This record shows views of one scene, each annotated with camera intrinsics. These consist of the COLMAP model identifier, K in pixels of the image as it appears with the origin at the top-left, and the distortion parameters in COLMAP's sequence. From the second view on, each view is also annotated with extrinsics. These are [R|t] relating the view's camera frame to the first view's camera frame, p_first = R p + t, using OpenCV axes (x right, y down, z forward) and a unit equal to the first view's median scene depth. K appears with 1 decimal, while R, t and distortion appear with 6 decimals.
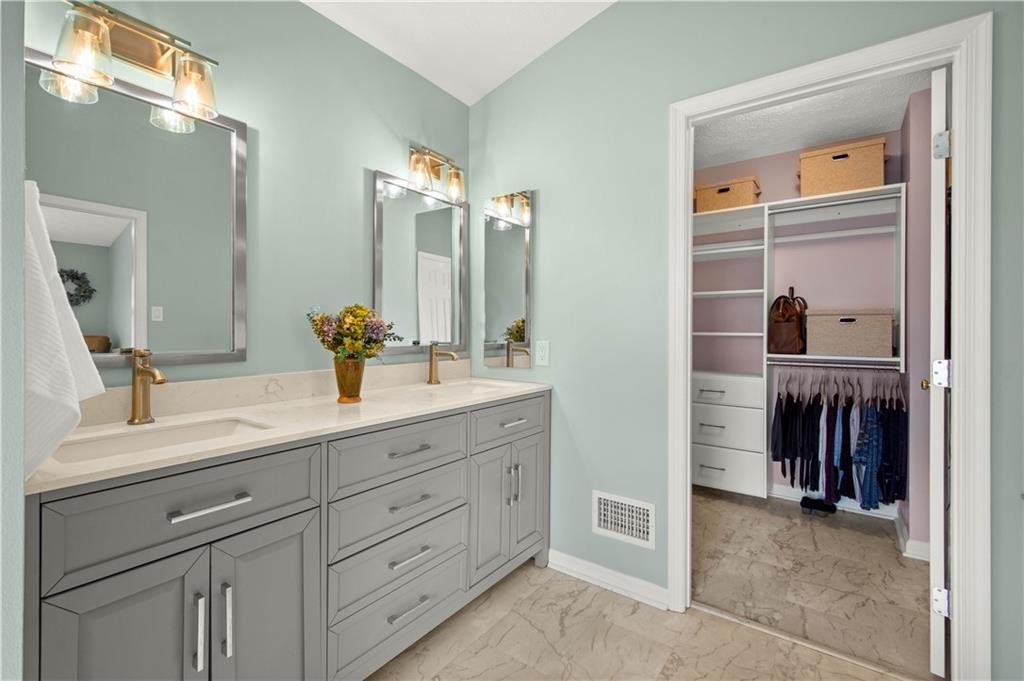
lens RADIAL K [[449.3, 0, 514.9], [0, 449.3, 331.7], [0, 0, 1]] dist [0.010744, 0.000036]
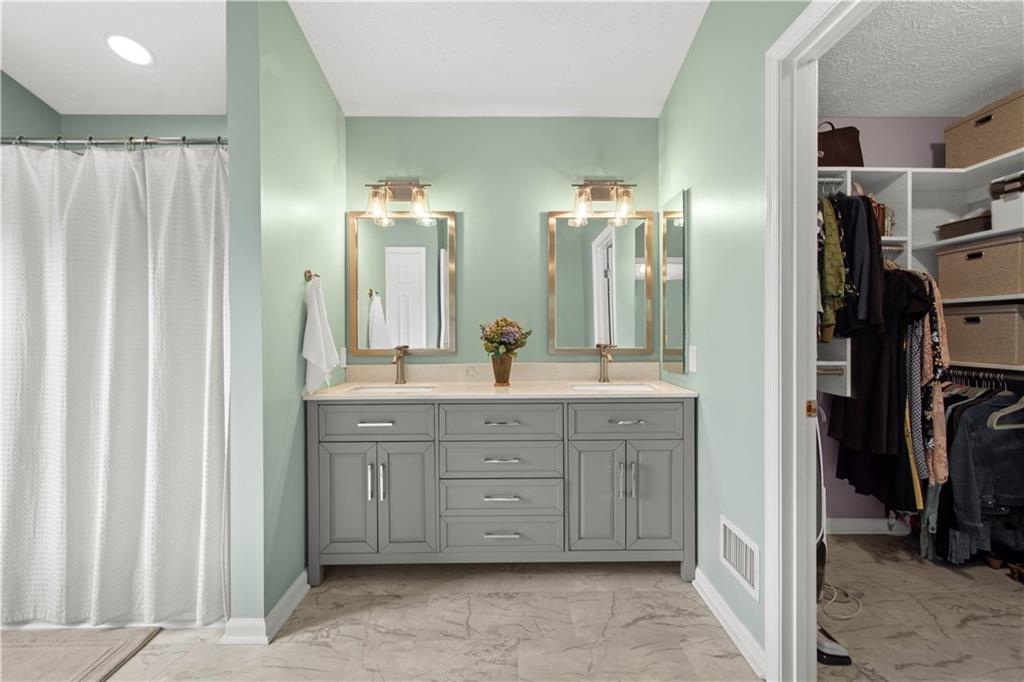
lens RADIAL K [[452.0, 0, 519.8], [0, 452.0, 337.3], [0, 0, 1]] dist [0.007981, 0.000098]
pose [[0.598932, -0.000495, -0.800799, 0.532468], [0.004434, 0.999987, 0.002698, -0.001501], [0.800787, -0.005166, 0.598927, 0.119278]]
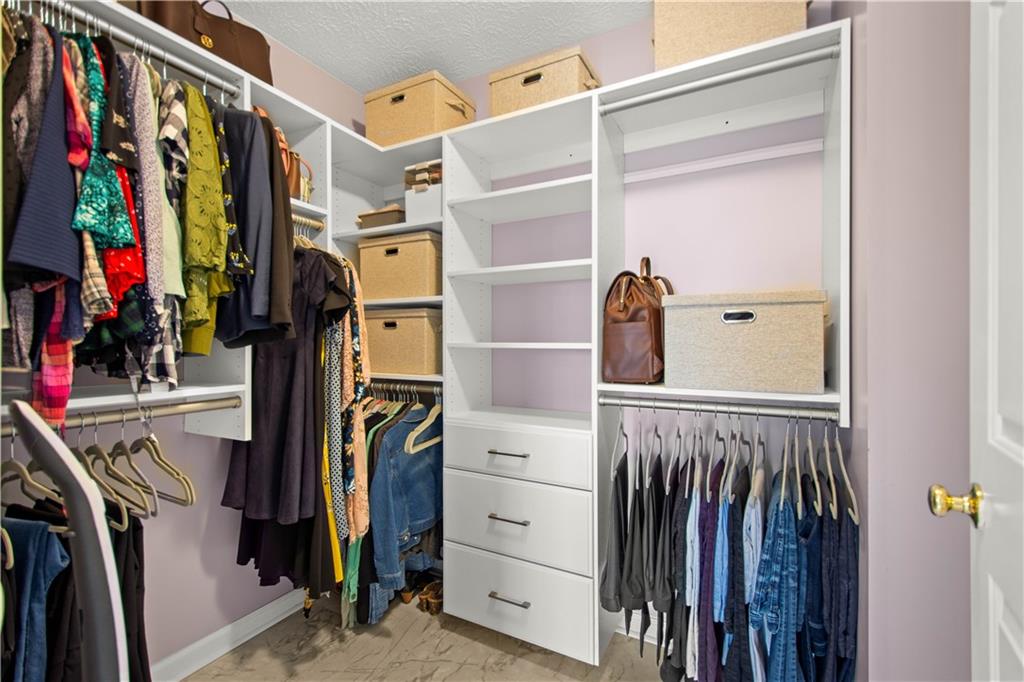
lens RADIAL K [[443.8, 0, 512.0], [0, 443.8, 341.0], [0, 0, 1]] dist [0.010900, -0.000284]
pose [[0.991001, -0.004216, 0.133785, 0.452756], [0.004497, 0.999988, -0.001802, 0.001069], [-0.133776, 0.002387, 0.991009, 0.586650]]
